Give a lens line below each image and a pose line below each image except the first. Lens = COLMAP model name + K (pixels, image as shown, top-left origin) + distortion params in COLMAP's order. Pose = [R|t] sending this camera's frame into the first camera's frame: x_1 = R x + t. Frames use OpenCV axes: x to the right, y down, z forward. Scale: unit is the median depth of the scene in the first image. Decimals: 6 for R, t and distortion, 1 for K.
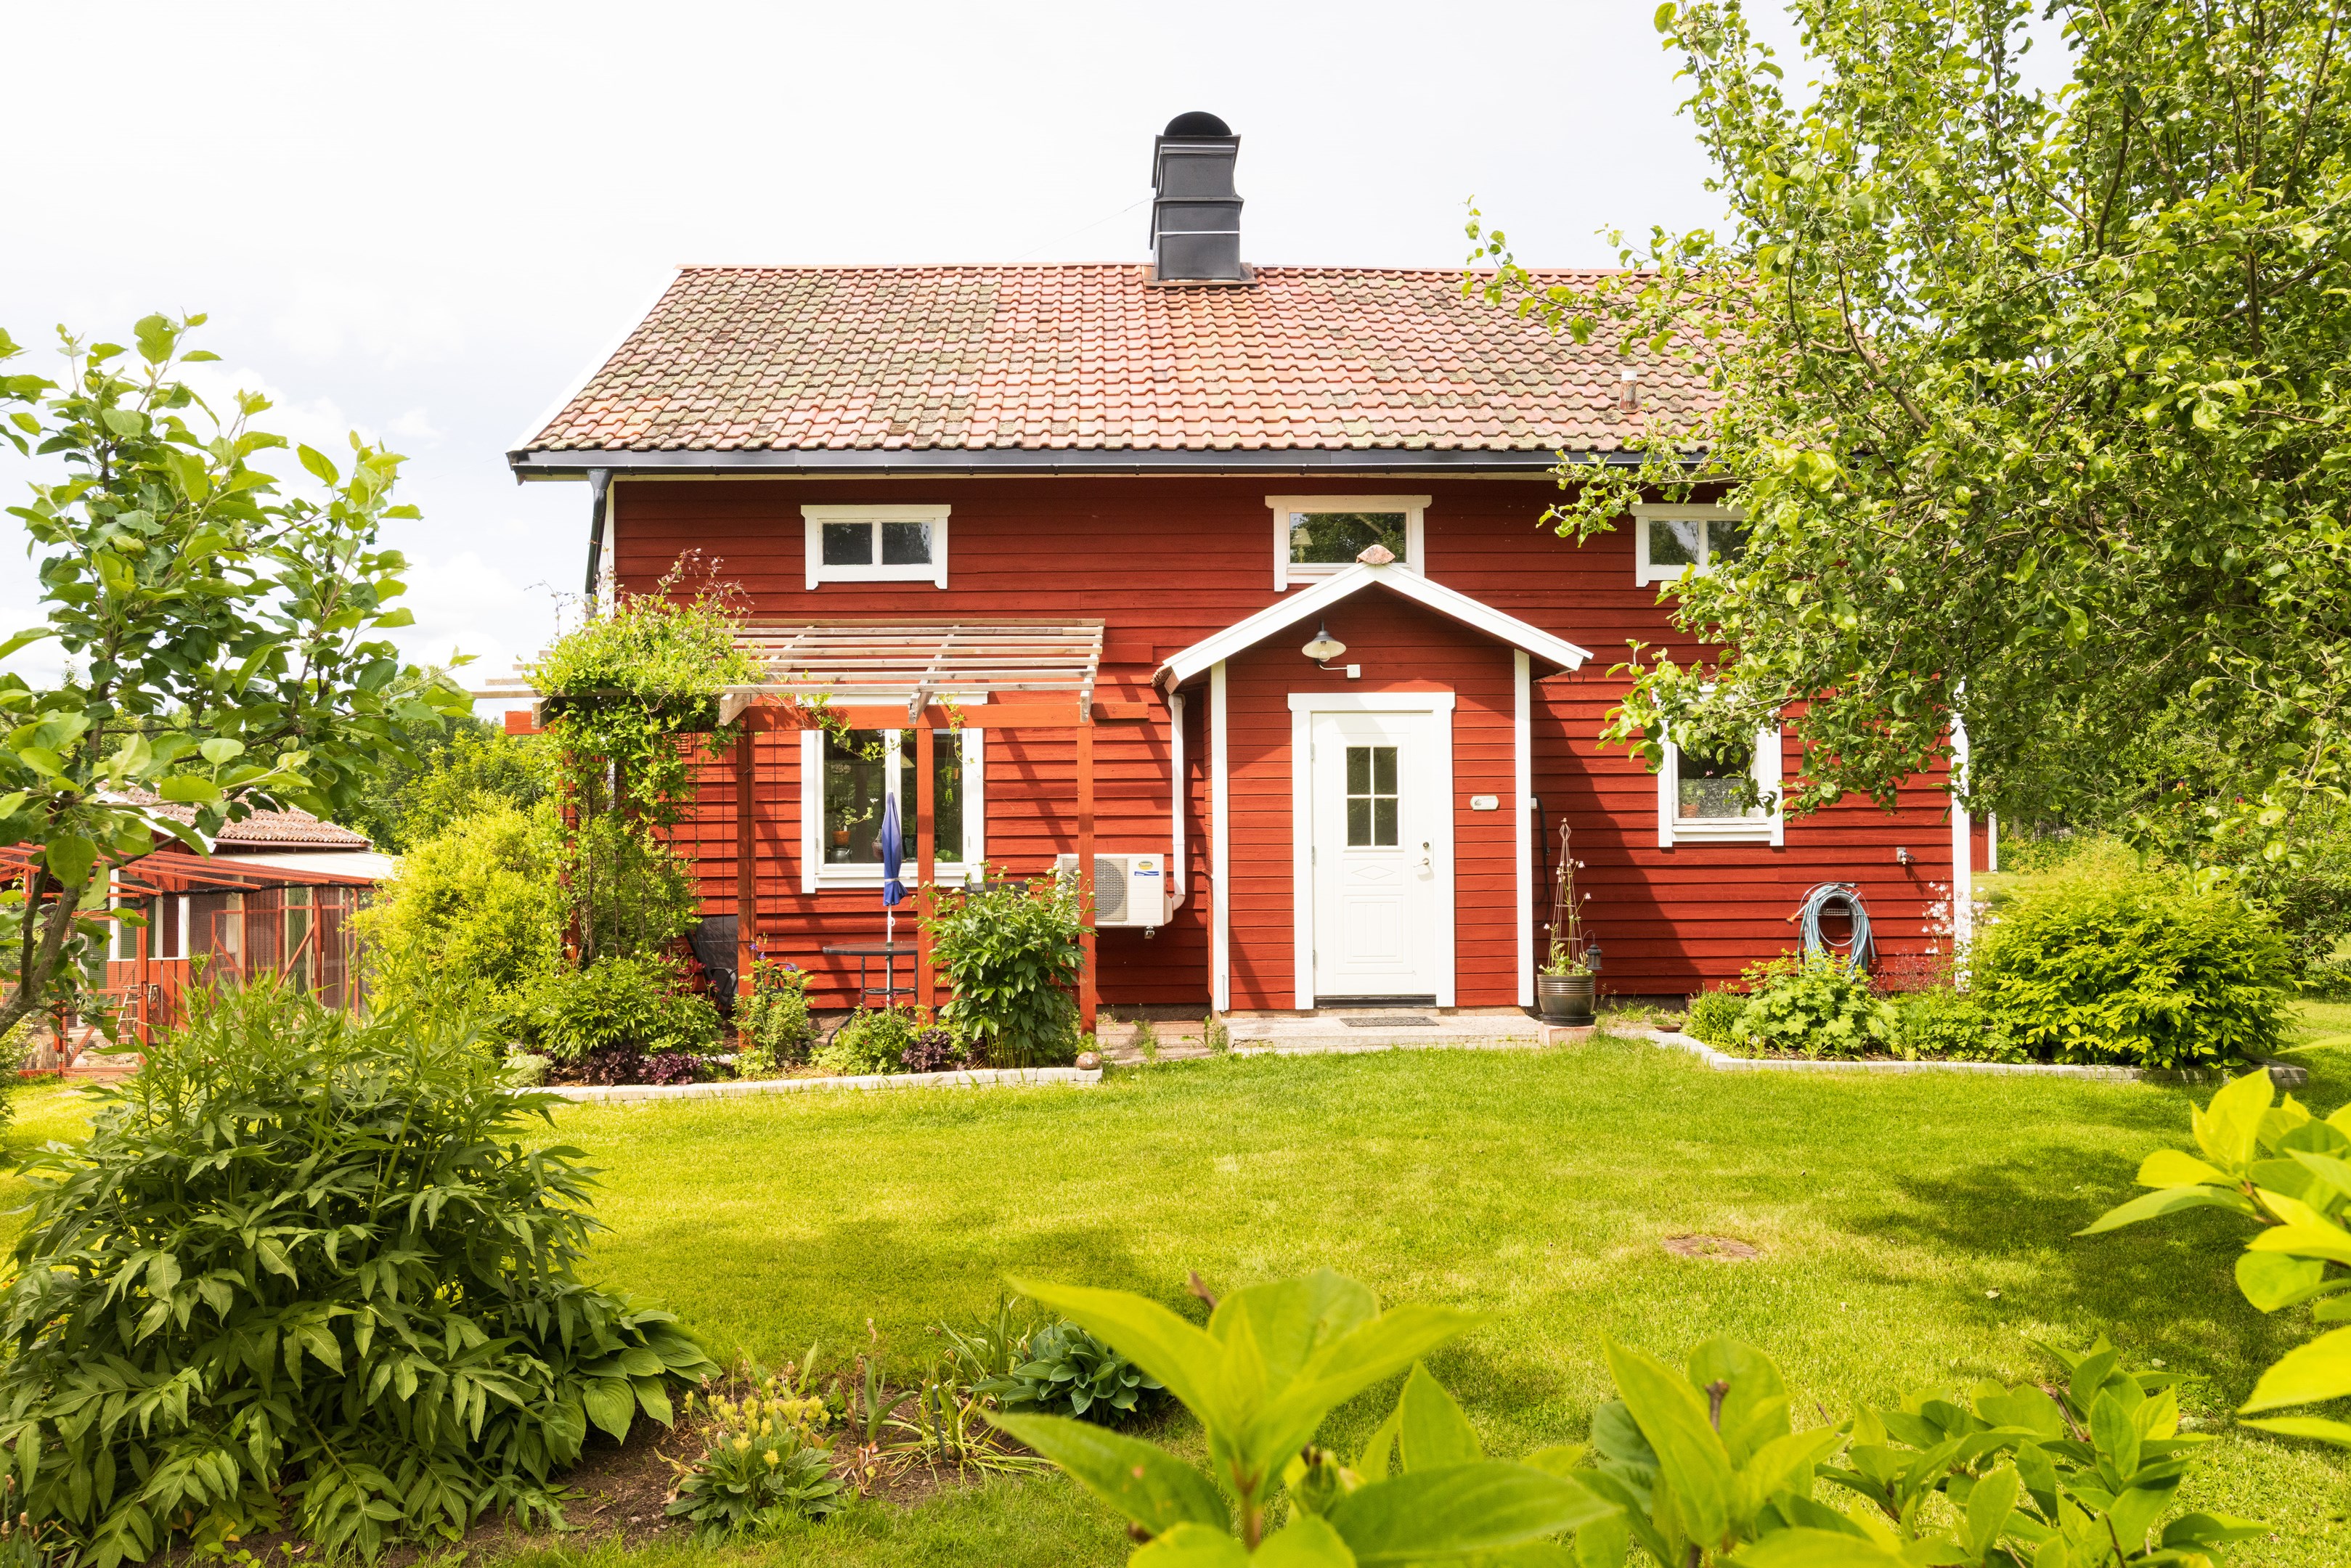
lens RADIAL K [[1770.2, 0, 1173.4], [0, 1770.2, 780.3], [0, 0, 1]] dist [0.003680, -0.004883]
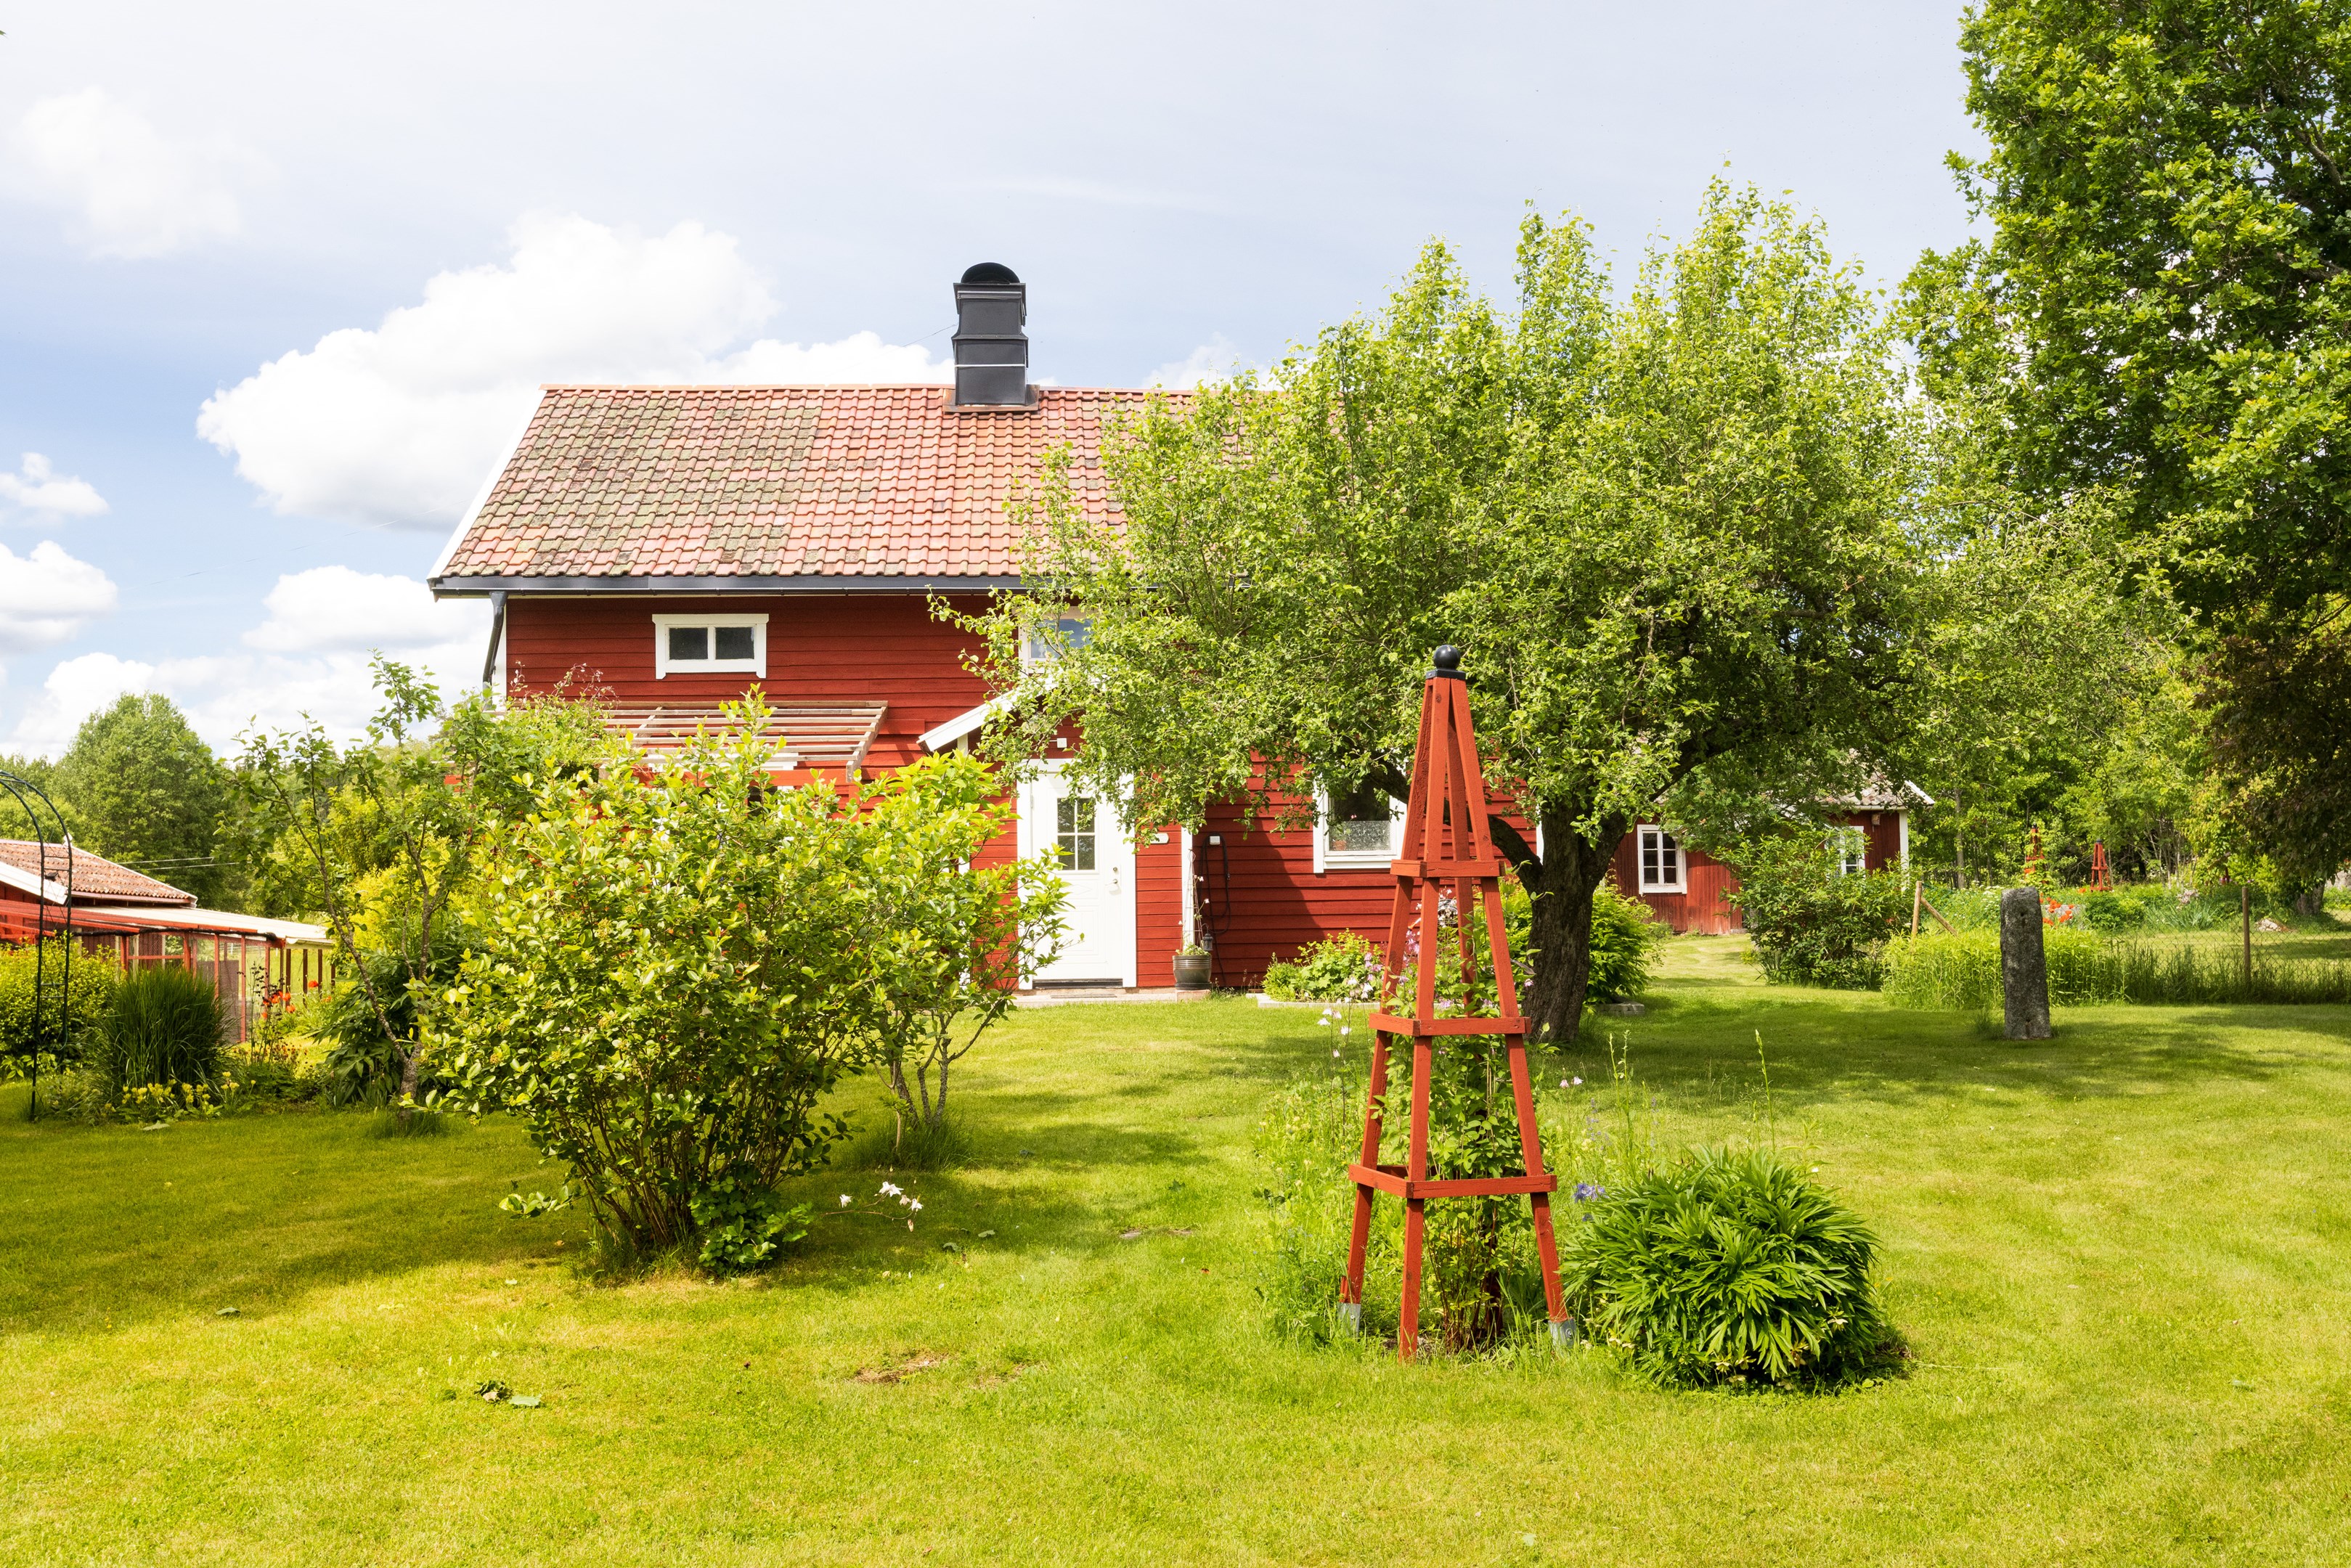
lens RADIAL K [[2336.9, 0, 1264.4], [0, 2336.9, 788.7], [0, 0, 1]] dist [0.034591, 0.000000]
pose [[0.998542, -0.003261, 0.053890, 0.154881], [0.004411, 0.999765, -0.021247, 0.012672], [-0.053808, 0.021454, 0.998321, -0.787512]]
